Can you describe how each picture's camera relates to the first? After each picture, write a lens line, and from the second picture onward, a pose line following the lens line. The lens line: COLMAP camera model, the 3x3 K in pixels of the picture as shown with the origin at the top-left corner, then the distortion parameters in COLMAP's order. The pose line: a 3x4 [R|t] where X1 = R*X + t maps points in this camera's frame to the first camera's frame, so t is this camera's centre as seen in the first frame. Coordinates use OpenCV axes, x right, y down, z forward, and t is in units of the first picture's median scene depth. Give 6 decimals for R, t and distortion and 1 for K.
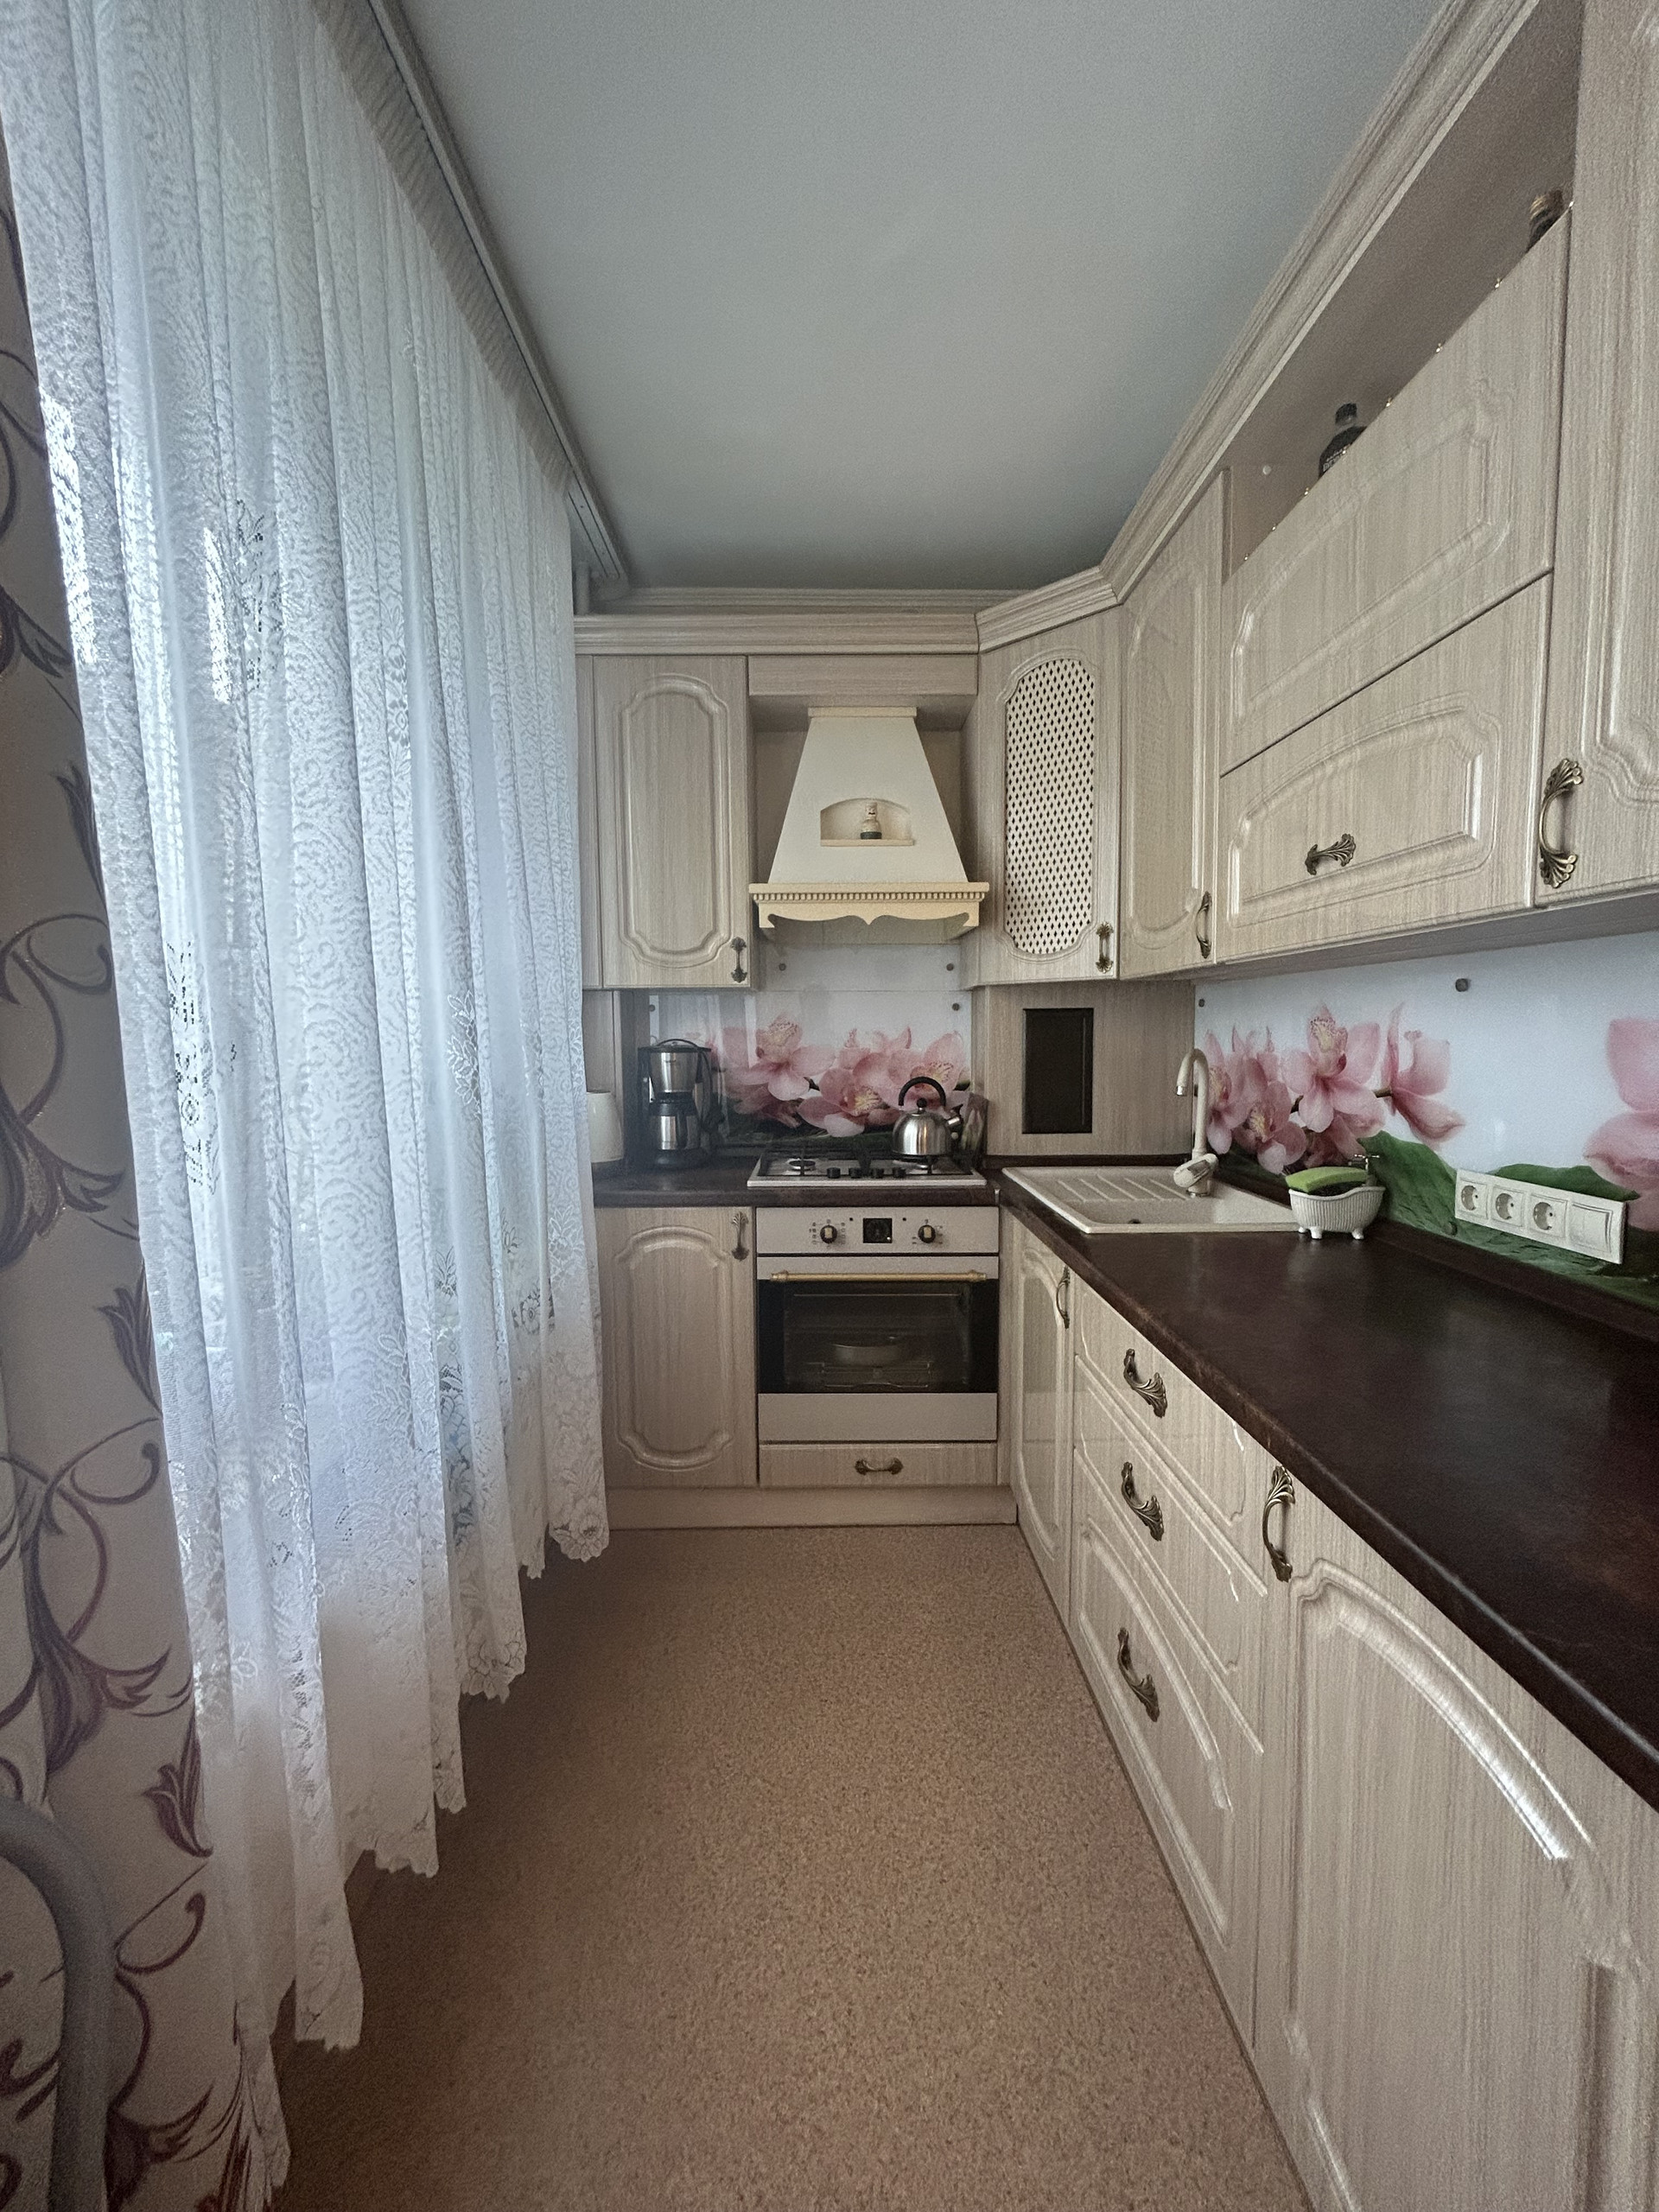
lens RADIAL K [[889.6, 0, 828.5], [0, 889.6, 1099.5], [0, 0, 1]] dist [-0.008246, 0.005670]
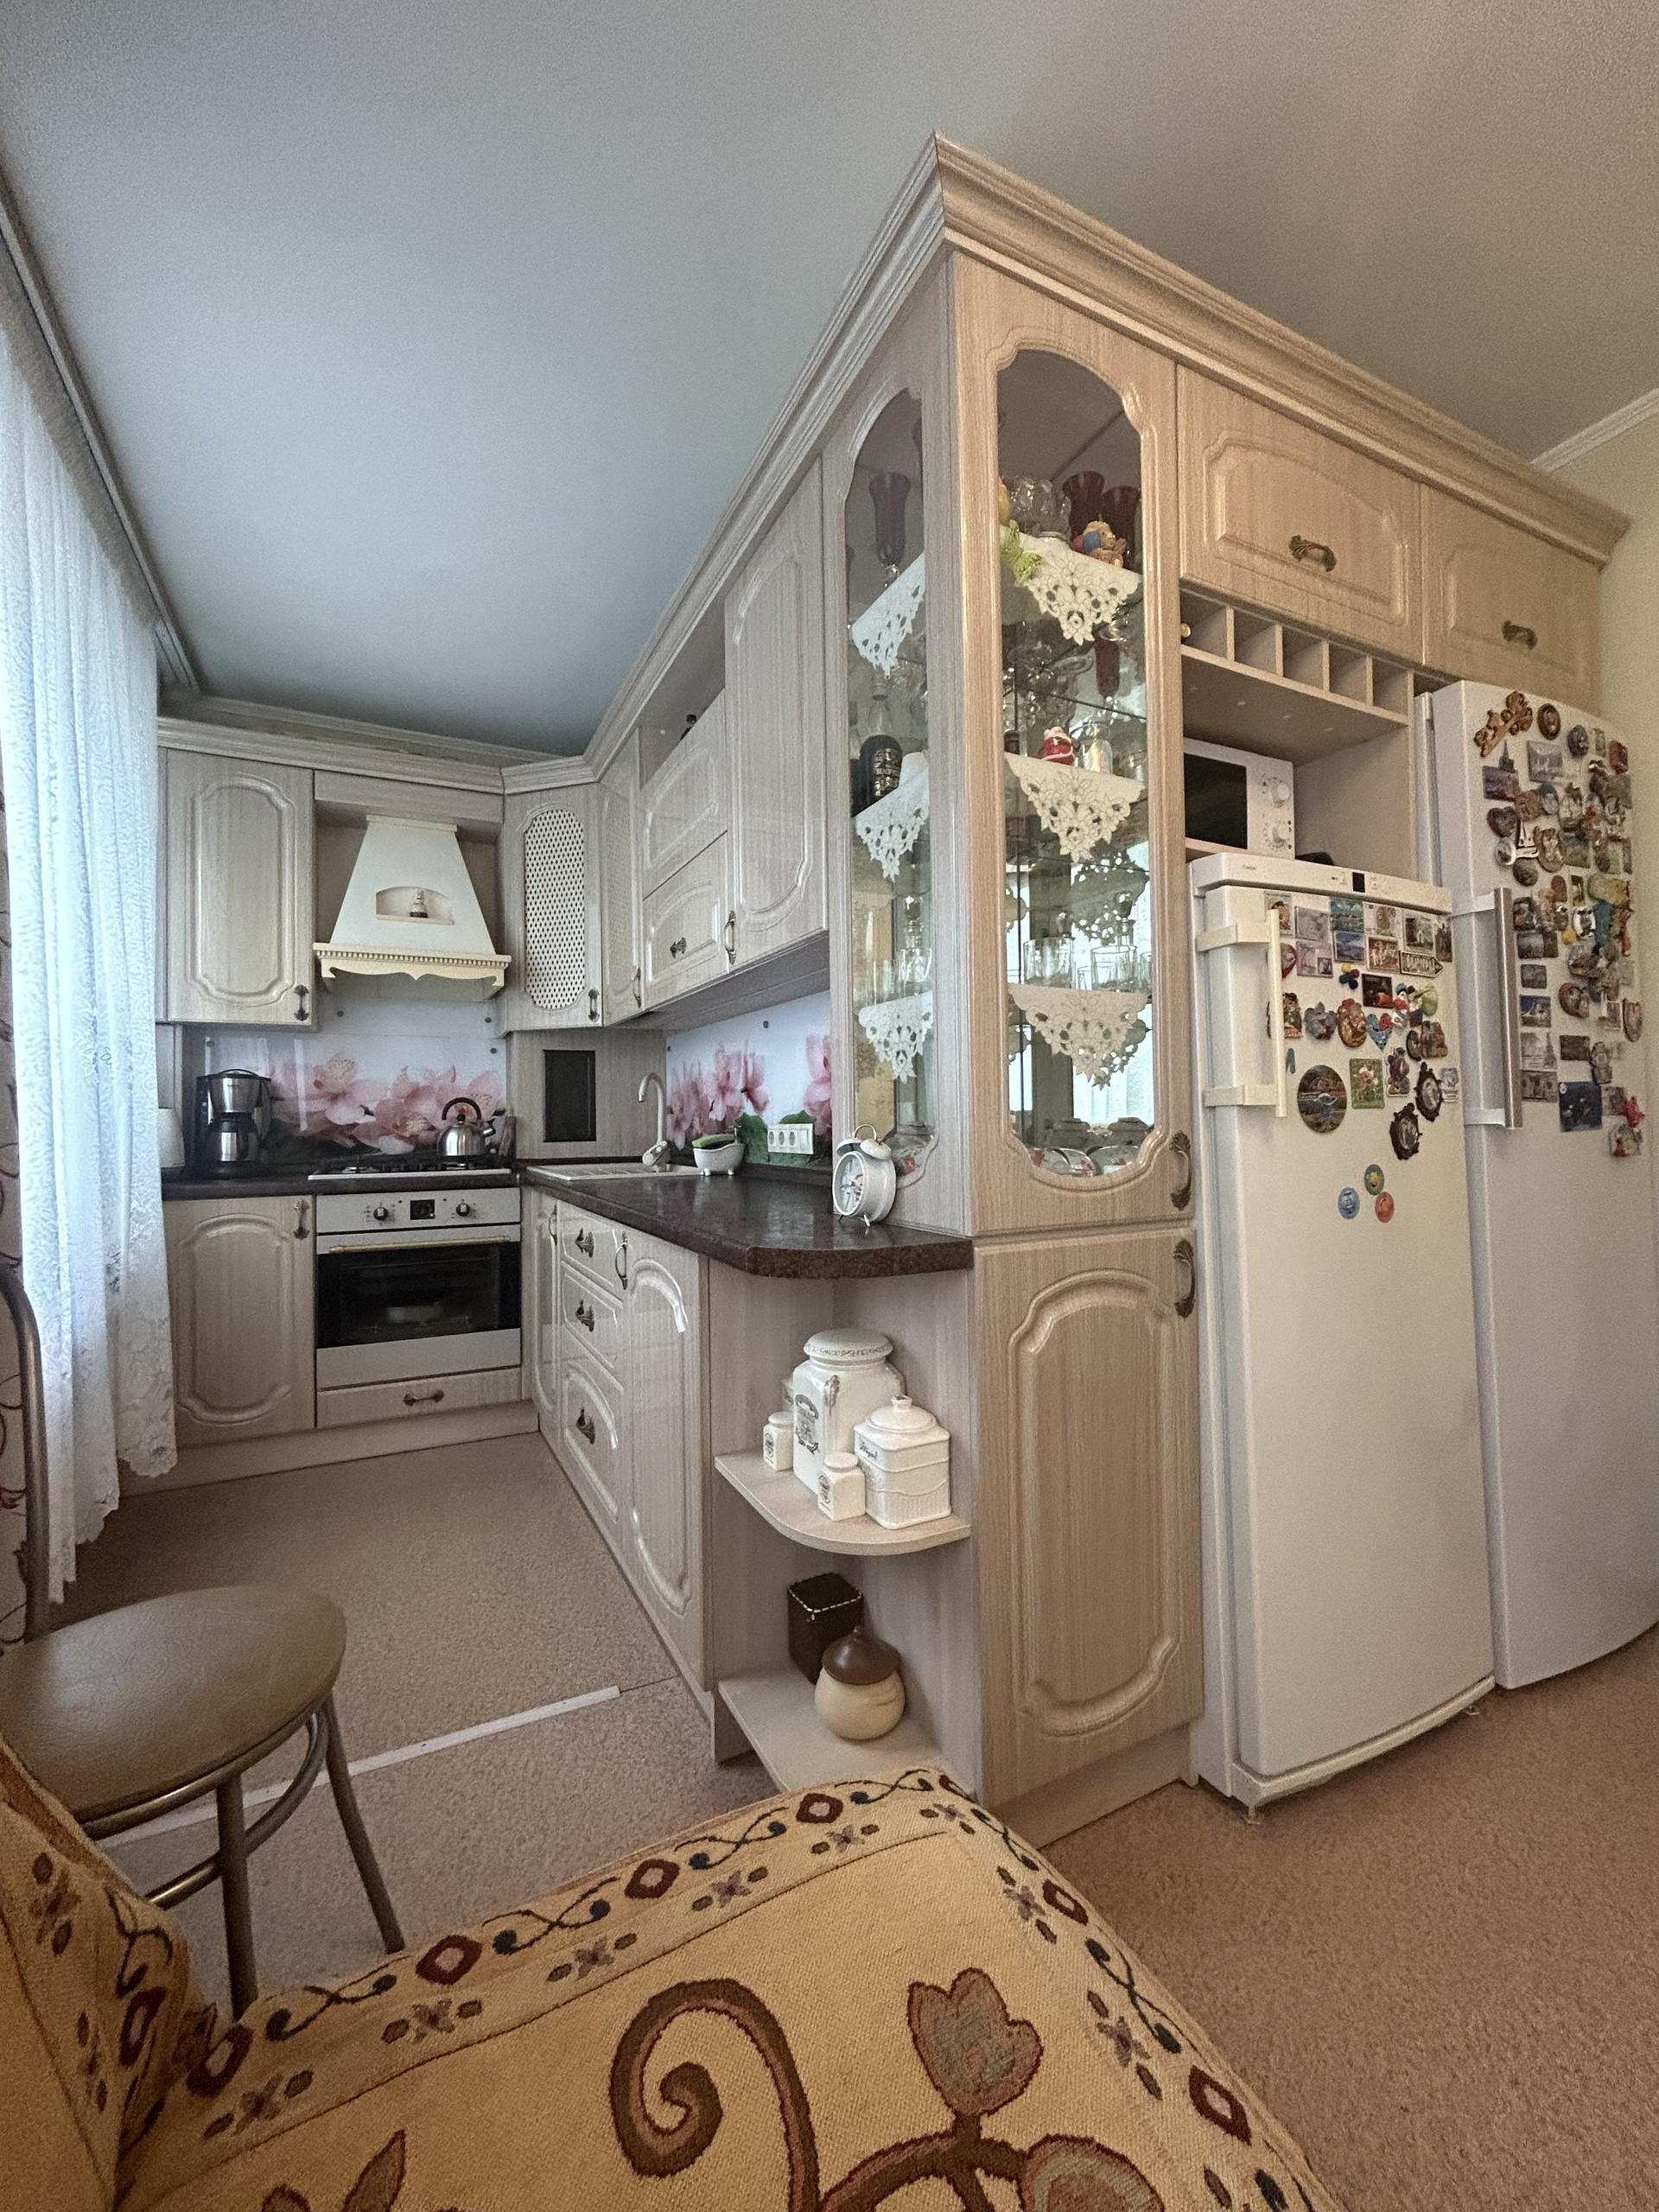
lens RADIAL K [[889.6, 0, 828.5], [0, 889.6, 1099.5], [0, 0, 1]] dist [-0.008246, 0.005670]
pose [[0.896024, 0.003885, 0.443989, 0.008966], [0.041747, 0.994795, -0.092954, 0.129554], [-0.442039, 0.101824, 0.891198, -0.436251]]
